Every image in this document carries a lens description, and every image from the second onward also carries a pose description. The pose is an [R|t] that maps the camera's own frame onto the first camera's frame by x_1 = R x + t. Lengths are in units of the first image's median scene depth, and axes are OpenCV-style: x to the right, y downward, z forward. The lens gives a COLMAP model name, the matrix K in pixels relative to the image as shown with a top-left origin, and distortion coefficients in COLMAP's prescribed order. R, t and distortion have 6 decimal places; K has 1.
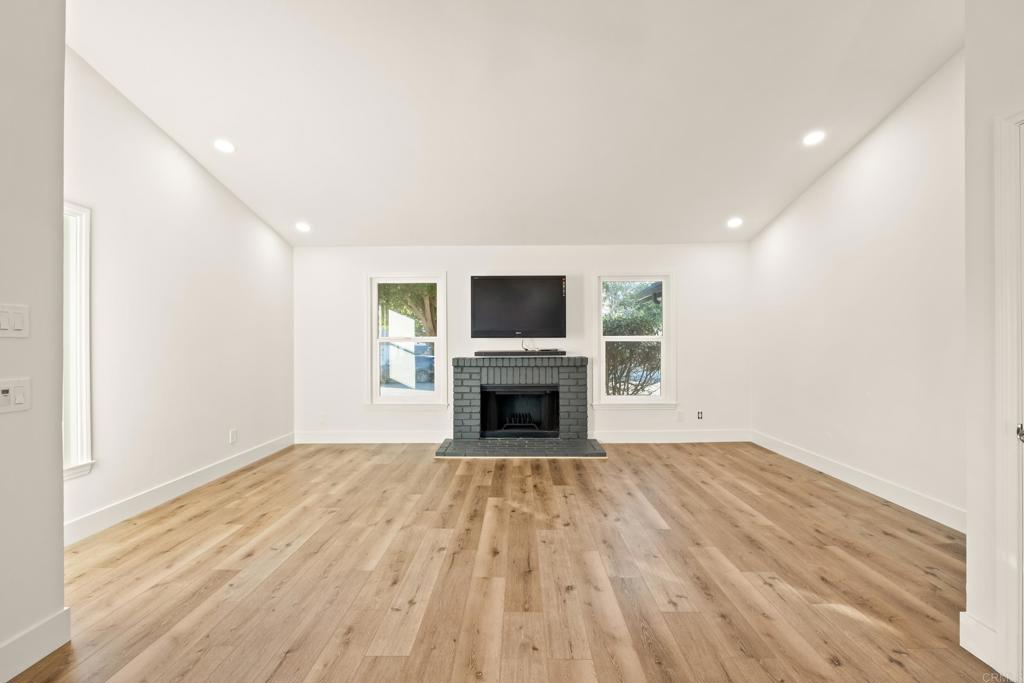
lens RADIAL K [[441.5, 0, 514.3], [0, 441.5, 341.8], [0, 0, 1]] dist [-0.004236, -0.000238]
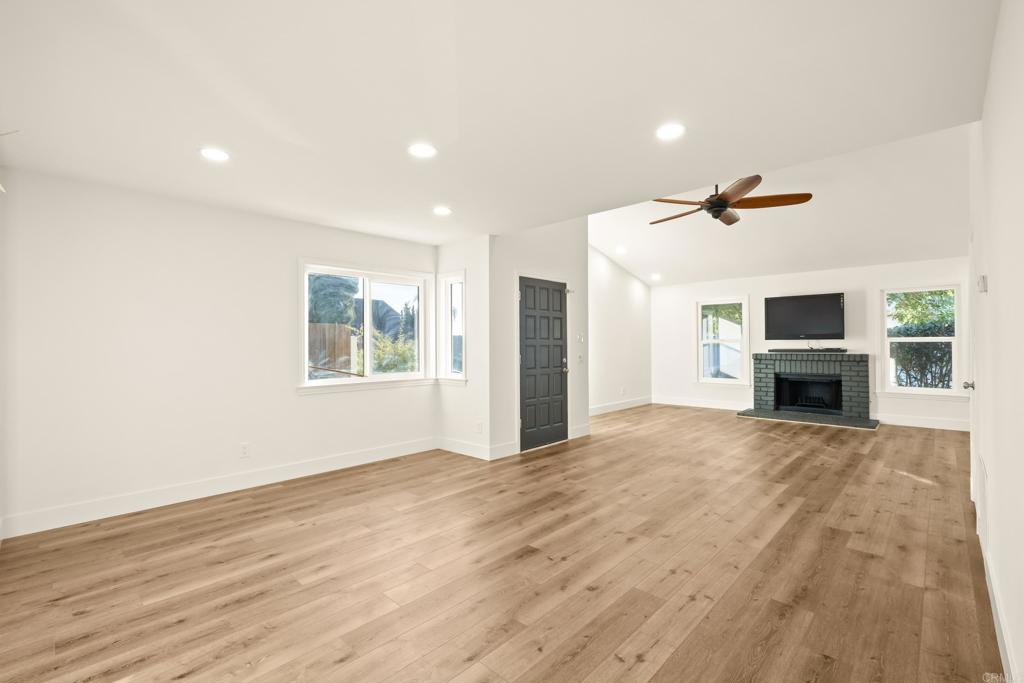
lens RADIAL K [[454.4, 0, 512.0], [0, 454.4, 341.5], [0, 0, 1]] dist [-0.001822, 0.000020]
pose [[0.733445, -0.003811, -0.679738, 0.303986], [0.001691, 0.999991, -0.003782, 0.001059], [0.679747, 0.001624, 0.733445, -0.664266]]
